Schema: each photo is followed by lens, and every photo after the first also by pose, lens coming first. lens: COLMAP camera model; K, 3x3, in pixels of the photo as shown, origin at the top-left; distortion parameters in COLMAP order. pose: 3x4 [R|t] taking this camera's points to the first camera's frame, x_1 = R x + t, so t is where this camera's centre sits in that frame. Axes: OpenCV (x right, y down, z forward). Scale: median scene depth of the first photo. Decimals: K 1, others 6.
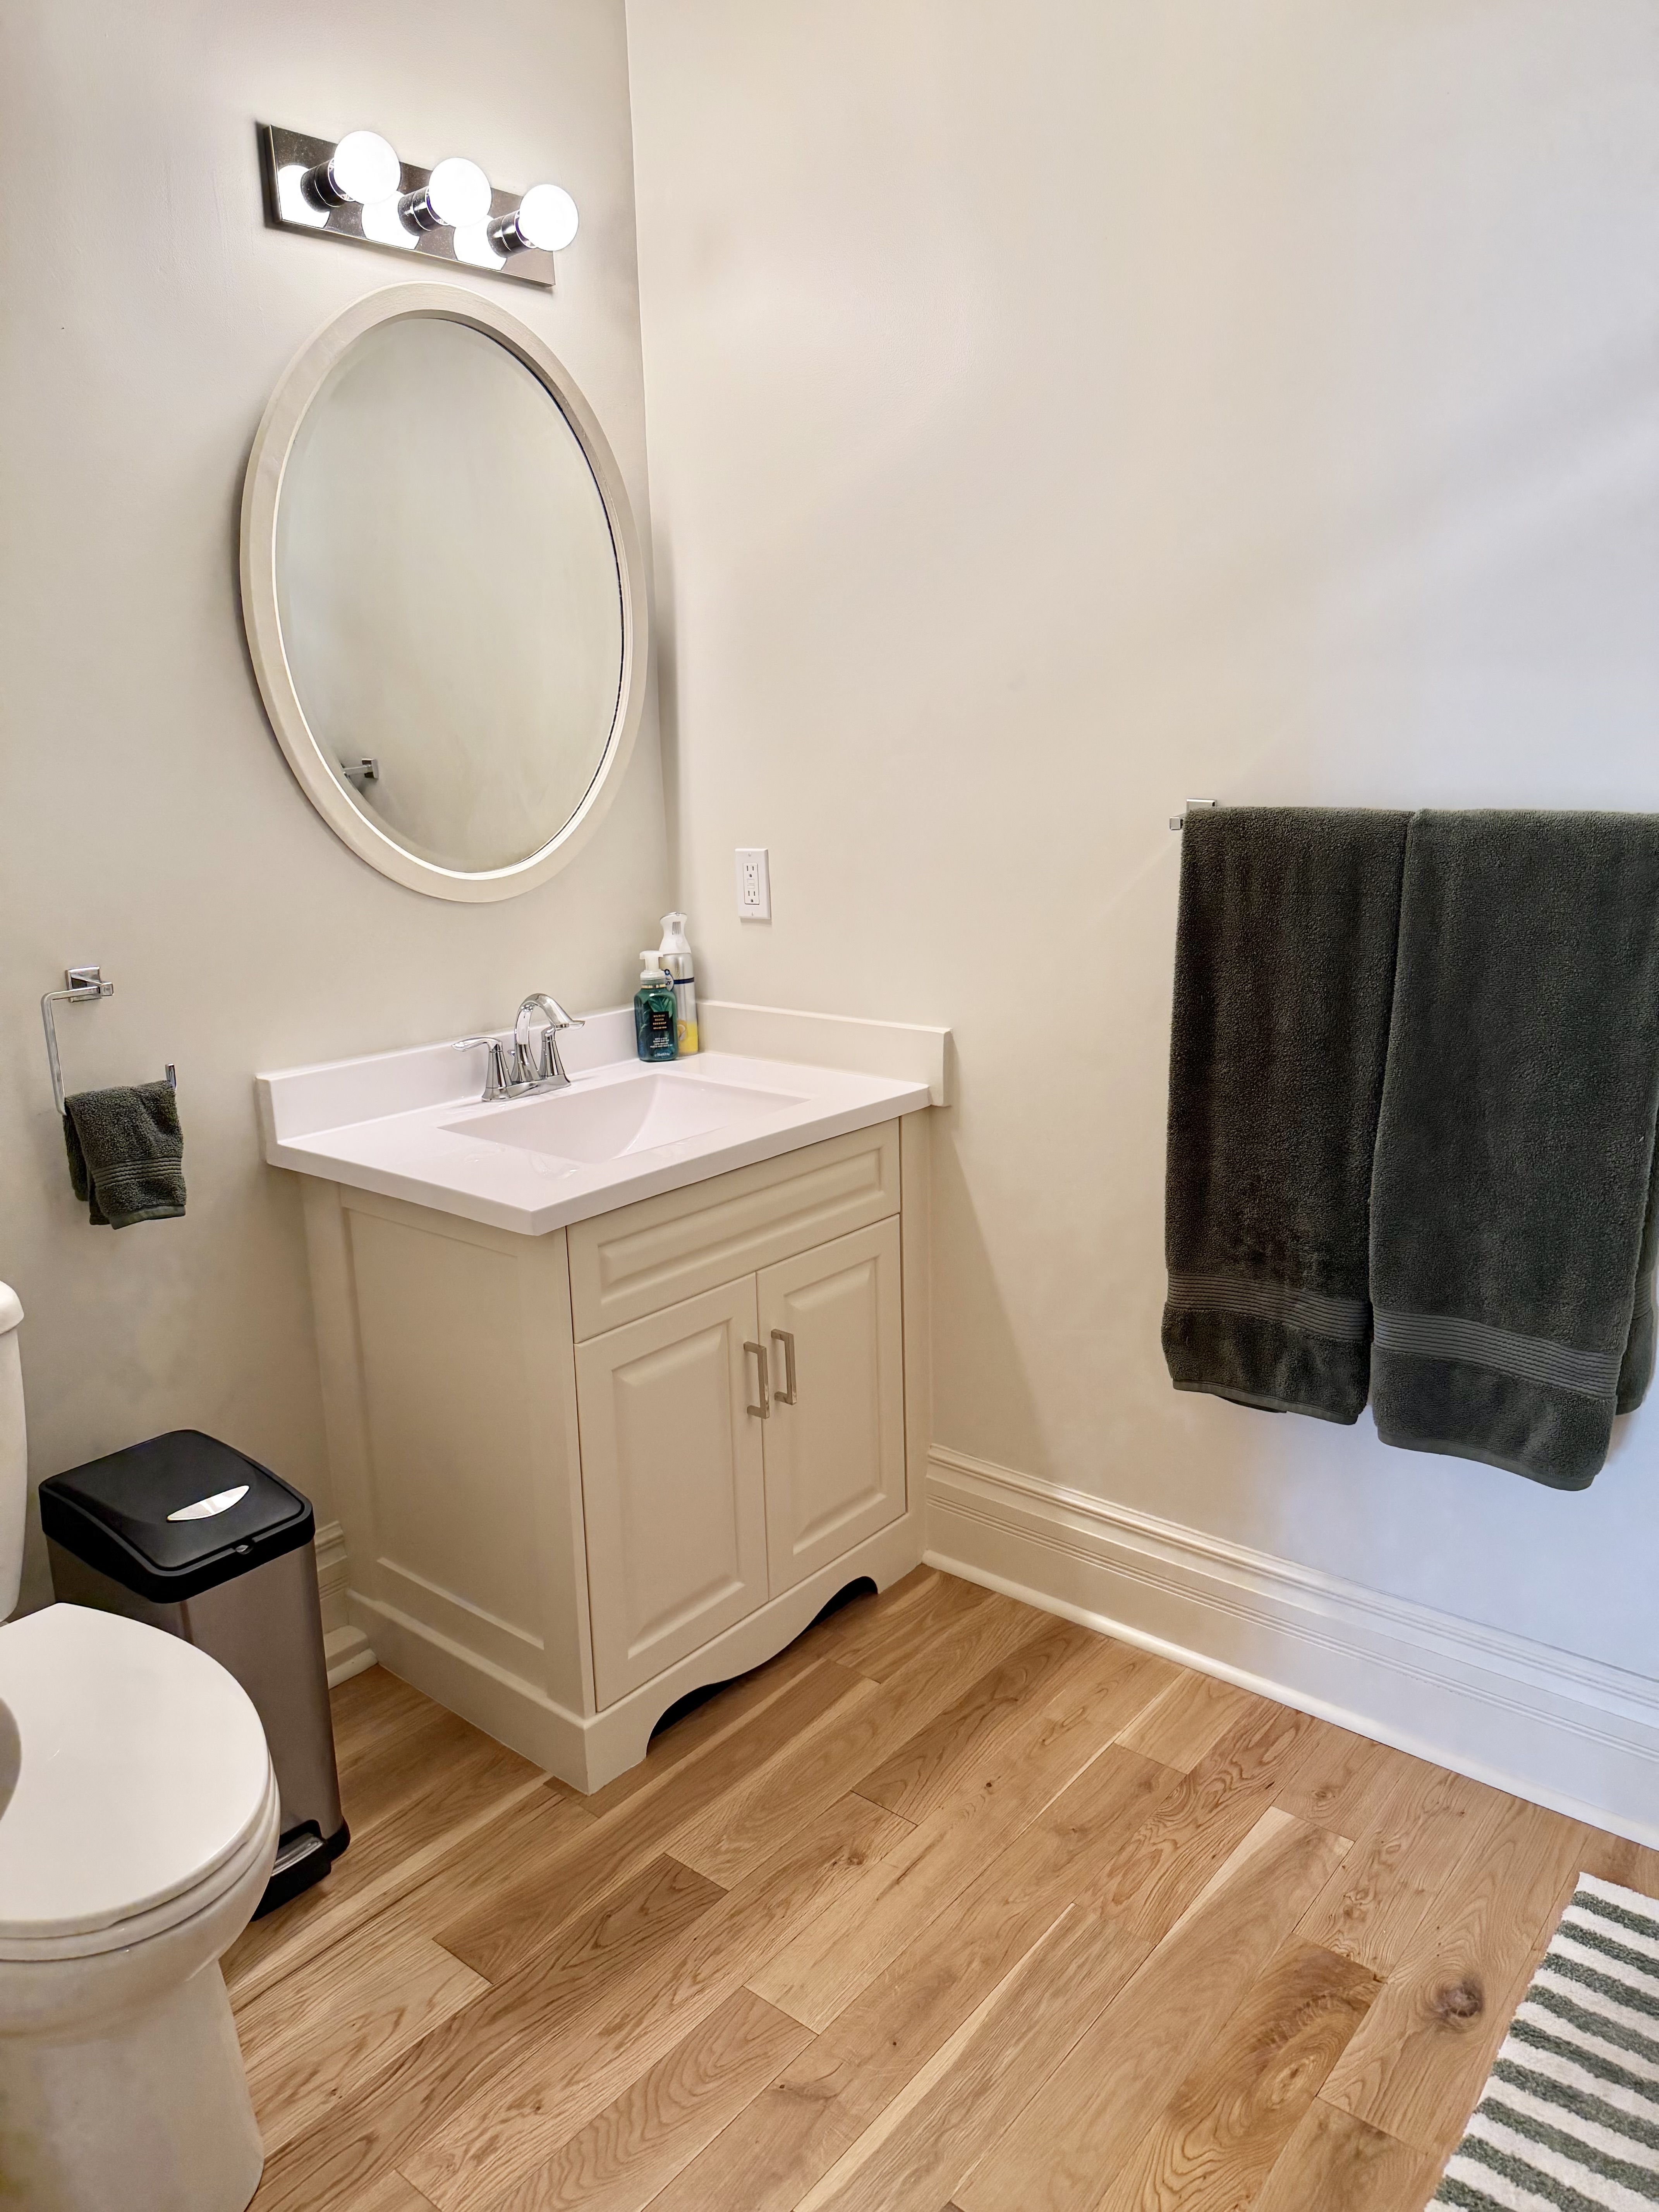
lens RADIAL K [[1562.6, 0, 847.0], [0, 1562.6, 1099.1], [0, 0, 1]] dist [0.042547, -0.055933]
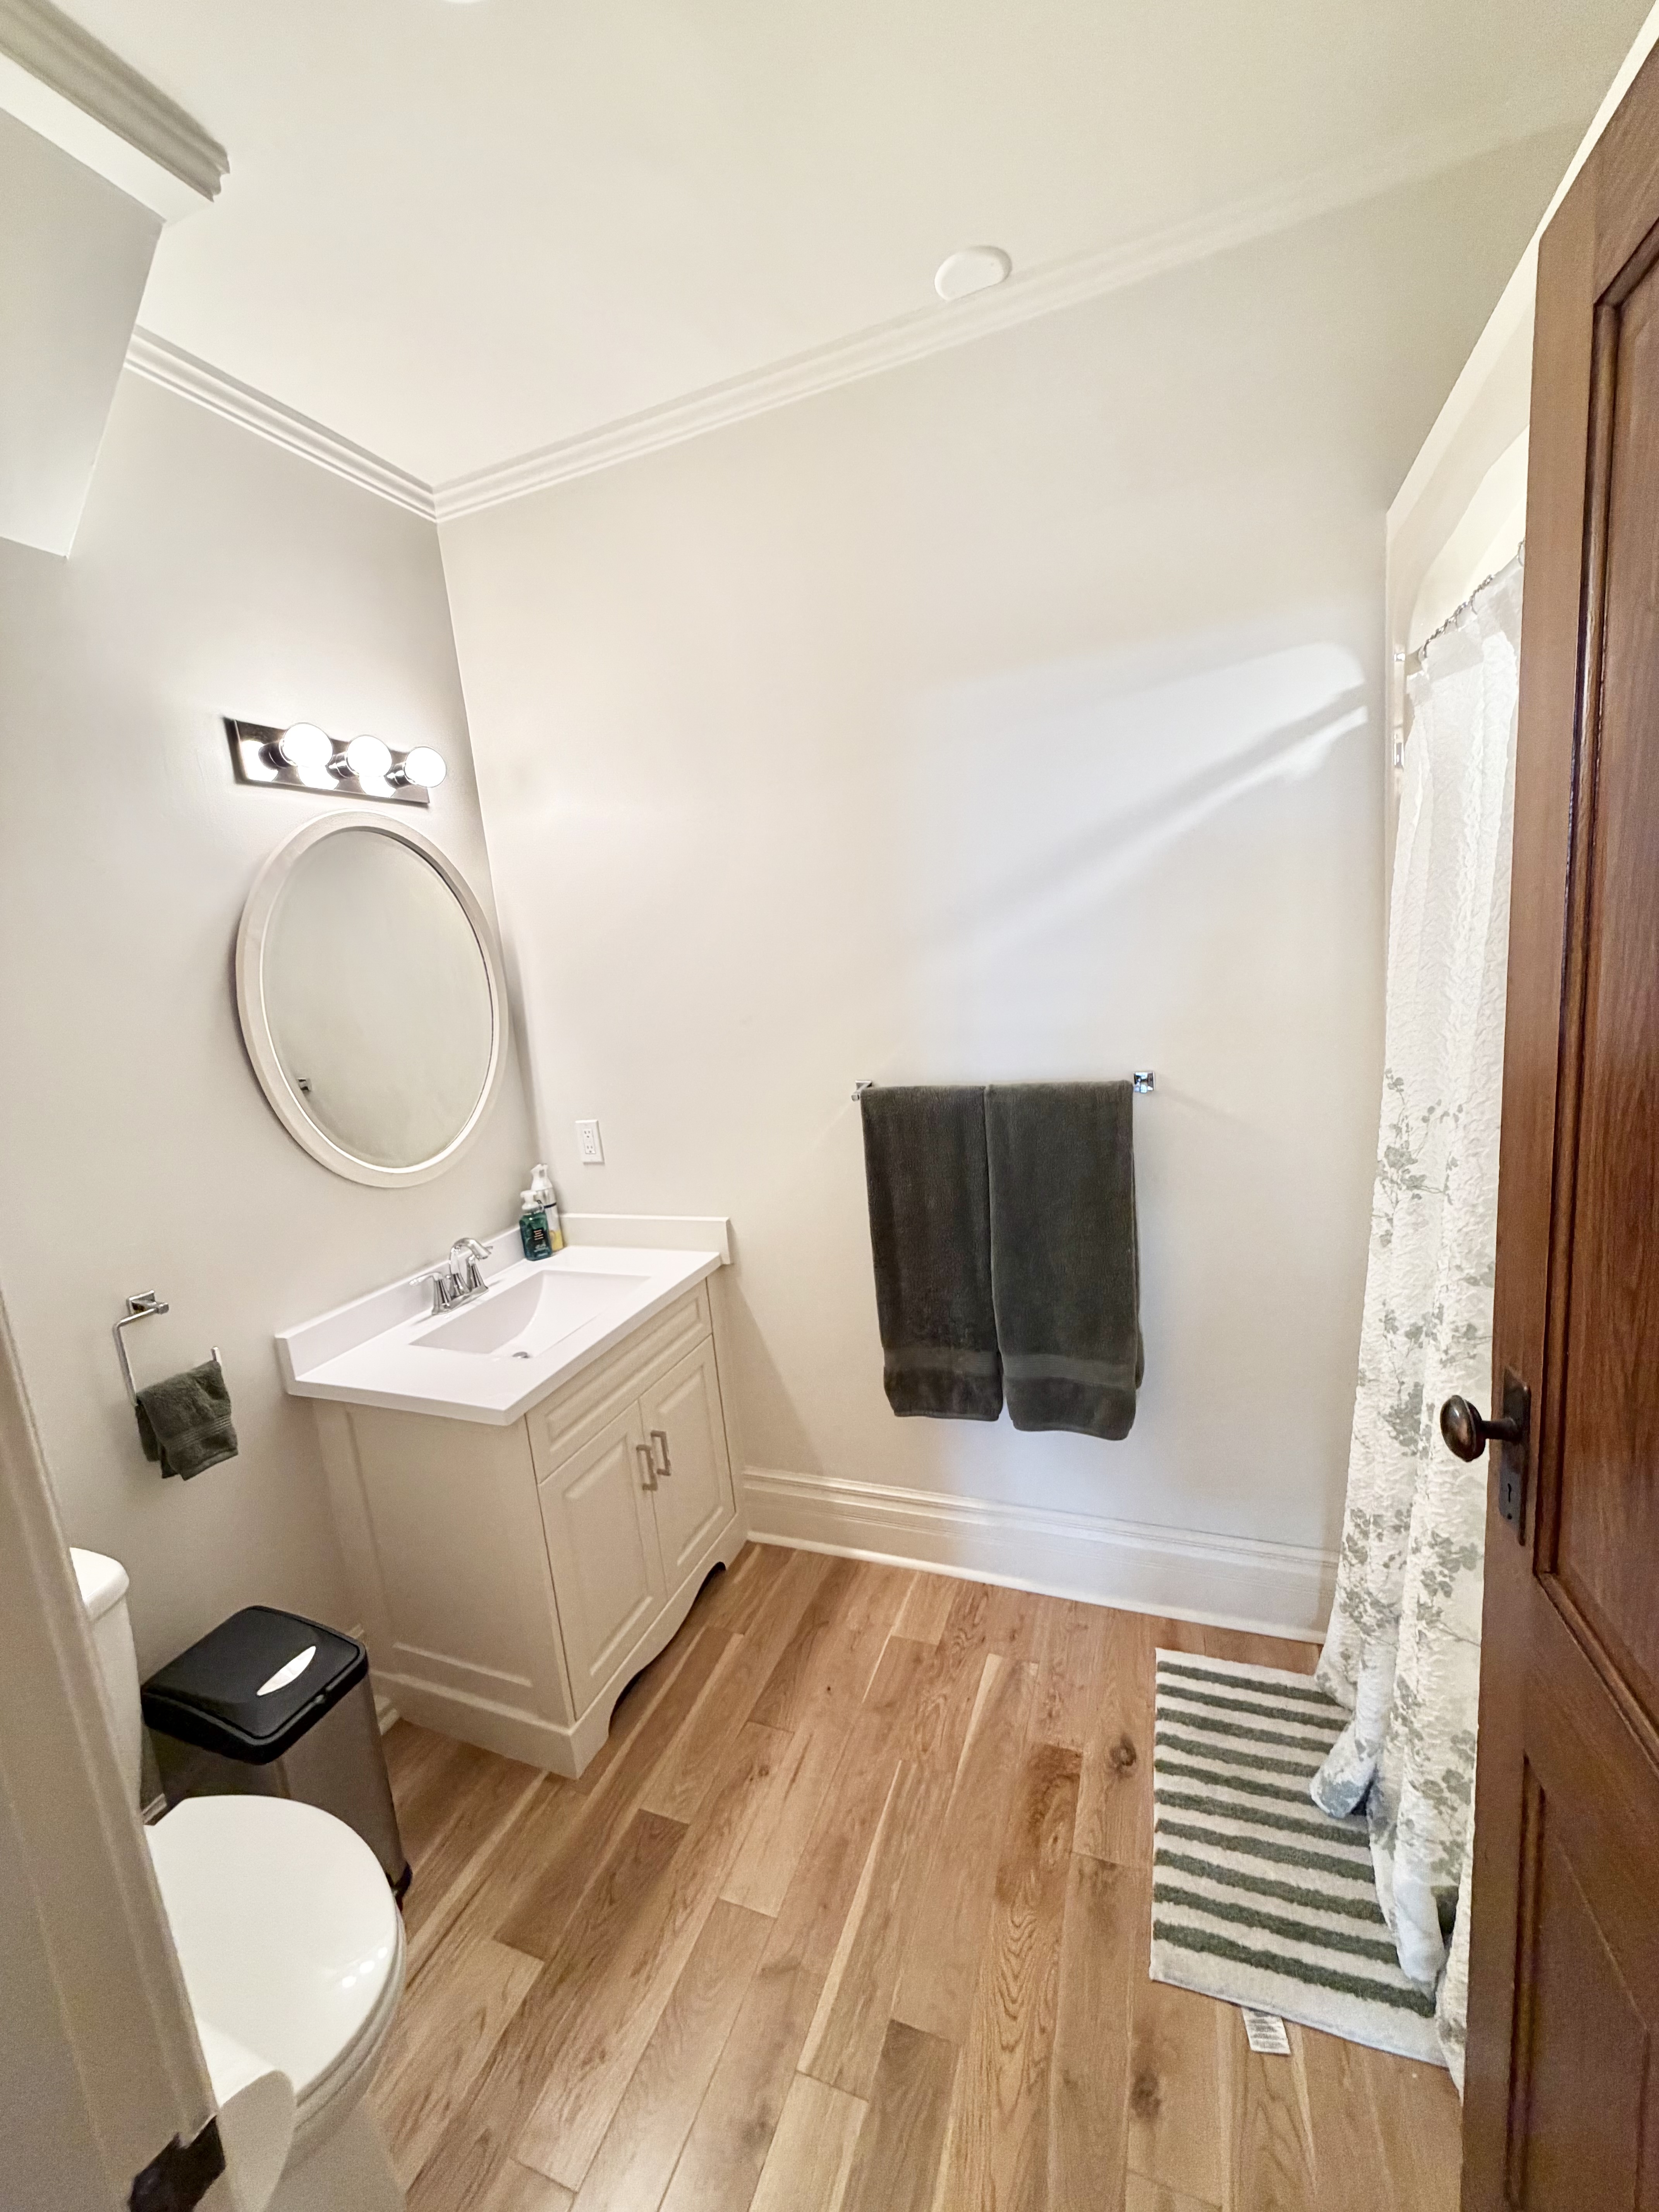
lens RADIAL K [[881.5, 0, 841.9], [0, 881.5, 1088.4], [0, 0, 1]] dist [-0.001292, 0.000567]
pose [[0.949872, -0.114063, 0.291088, -0.095729], [0.142006, 0.986891, -0.076678, -0.114204], [-0.278526, 0.114171, 0.953619, 0.050109]]
